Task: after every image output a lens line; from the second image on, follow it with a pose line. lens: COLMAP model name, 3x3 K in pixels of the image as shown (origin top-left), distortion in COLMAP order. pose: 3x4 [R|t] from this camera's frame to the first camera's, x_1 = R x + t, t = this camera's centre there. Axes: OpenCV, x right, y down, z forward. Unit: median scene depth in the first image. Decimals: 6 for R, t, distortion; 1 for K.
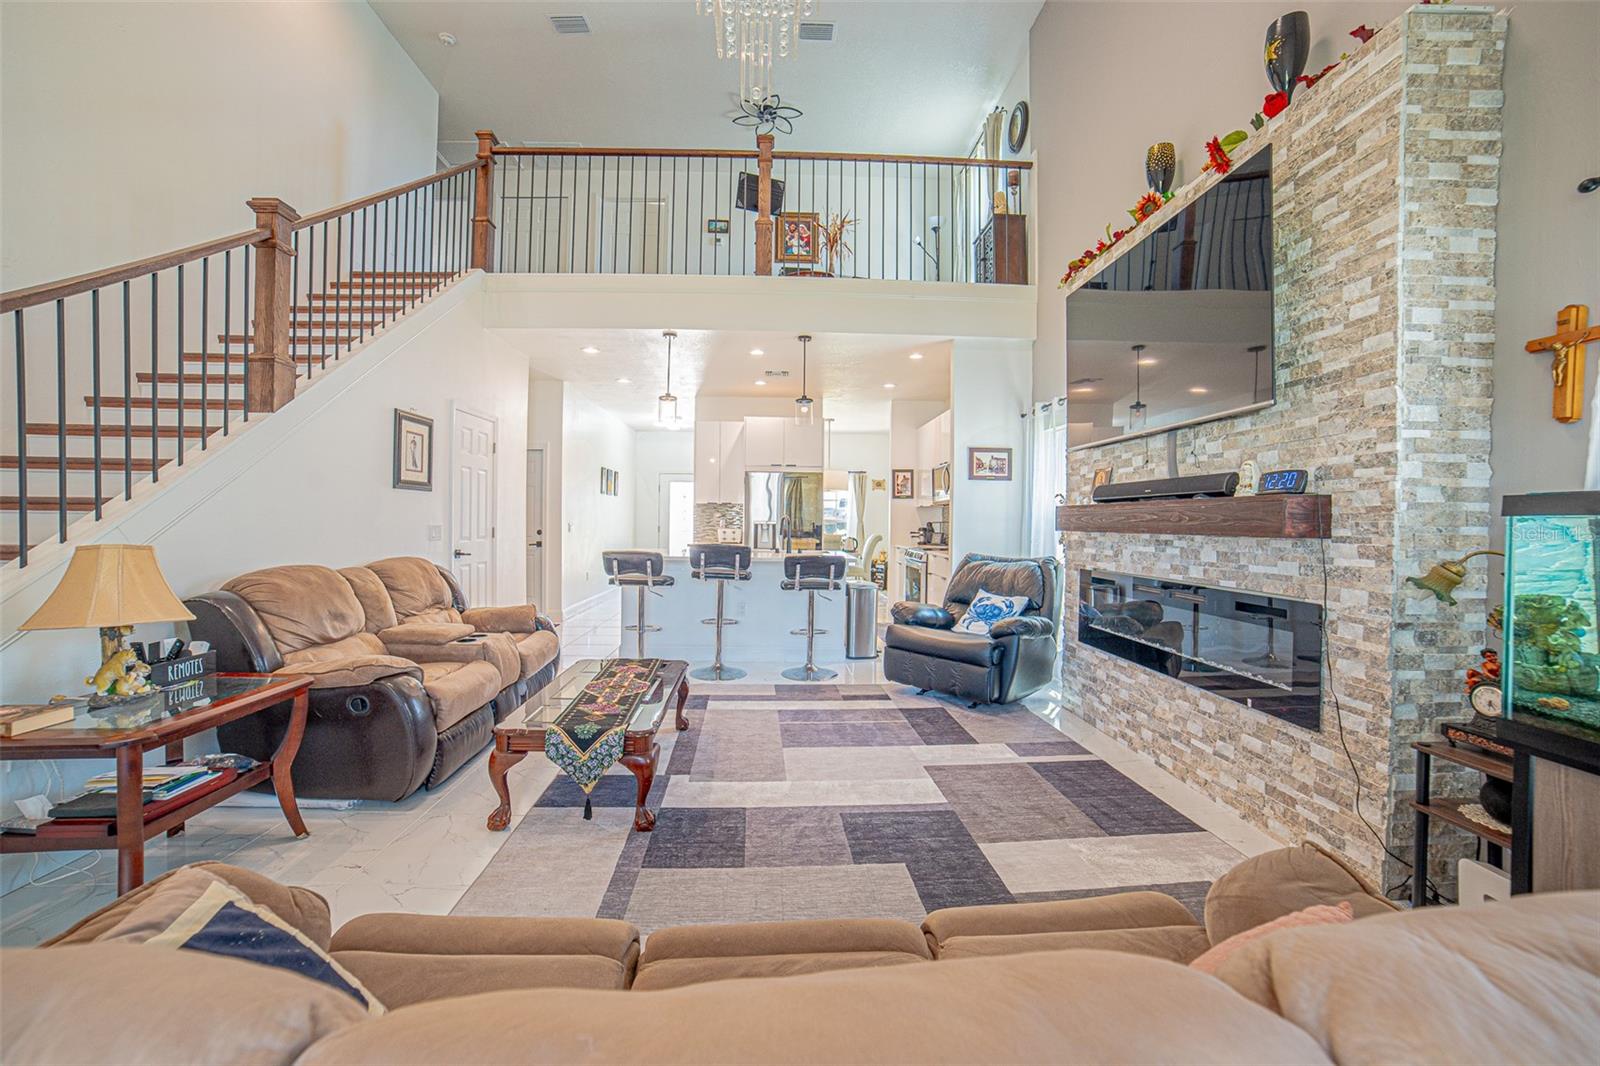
lens RADIAL K [[654.1, 0, 800.0], [0, 654.1, 533.0], [0, 0, 1]] dist [-0.079129, 0.032627]
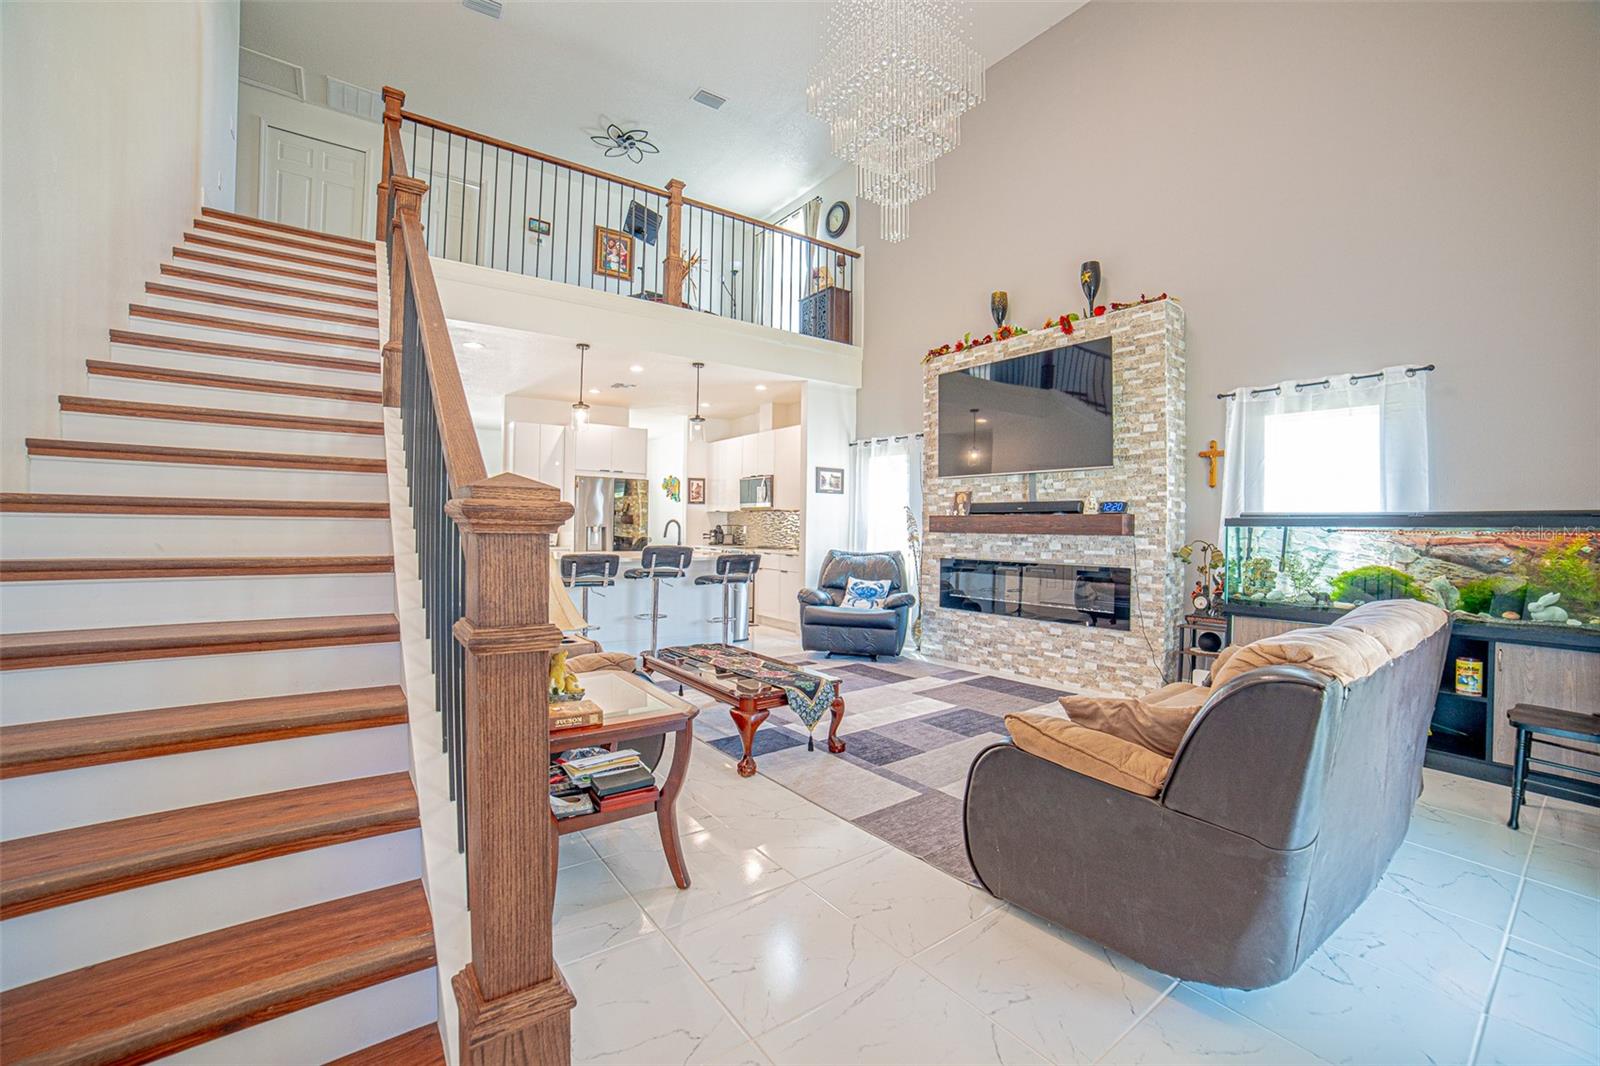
lens RADIAL K [[665.2, 0, 800.0], [0, 665.2, 533.0], [0, 0, 1]] dist [-0.100478, 0.035193]
pose [[0.834982, -0.003690, 0.550265, -0.757158], [0.005356, 0.999985, -0.001423, -0.001711], [-0.550251, 0.004135, 0.834989, -0.105274]]
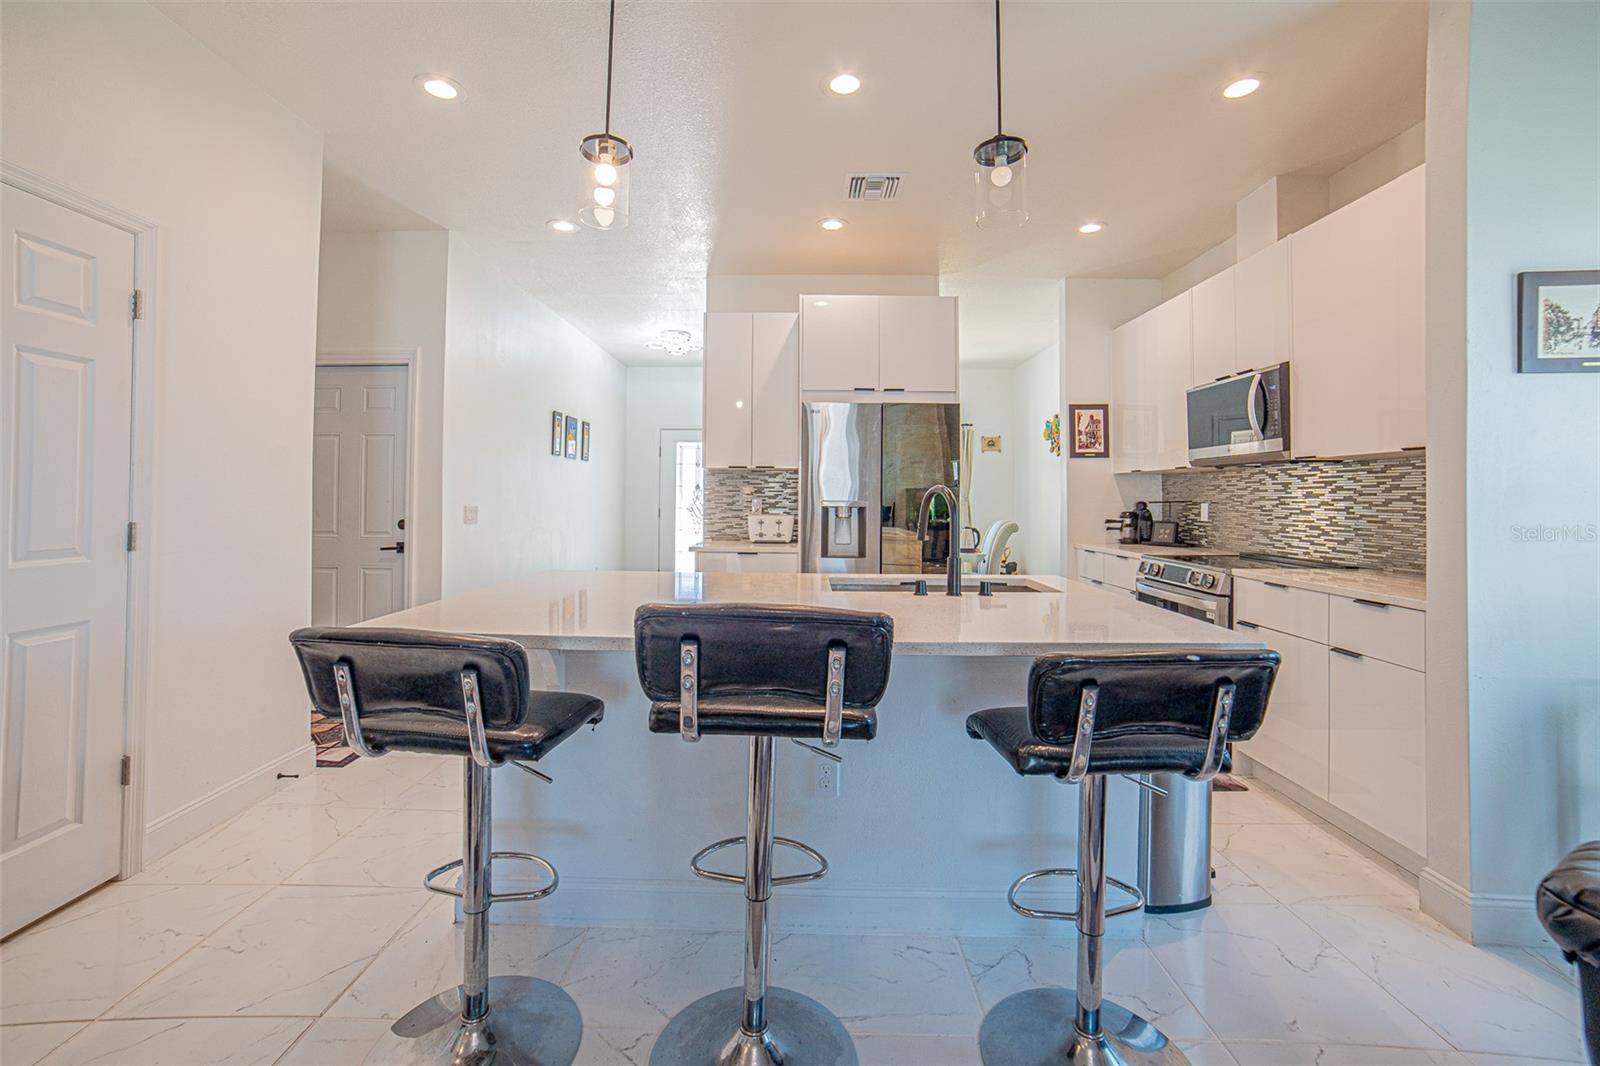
lens RADIAL K [[681.0, 0, 796.9], [0, 681.0, 487.4], [0, 0, 1]] dist [-0.000873, 0.000182]
pose [[0.998637, -0.004873, -0.051964, -0.129974], [0.002986, 0.999335, -0.036329, -0.020741], [0.052107, 0.036124, 0.997988, 1.009865]]
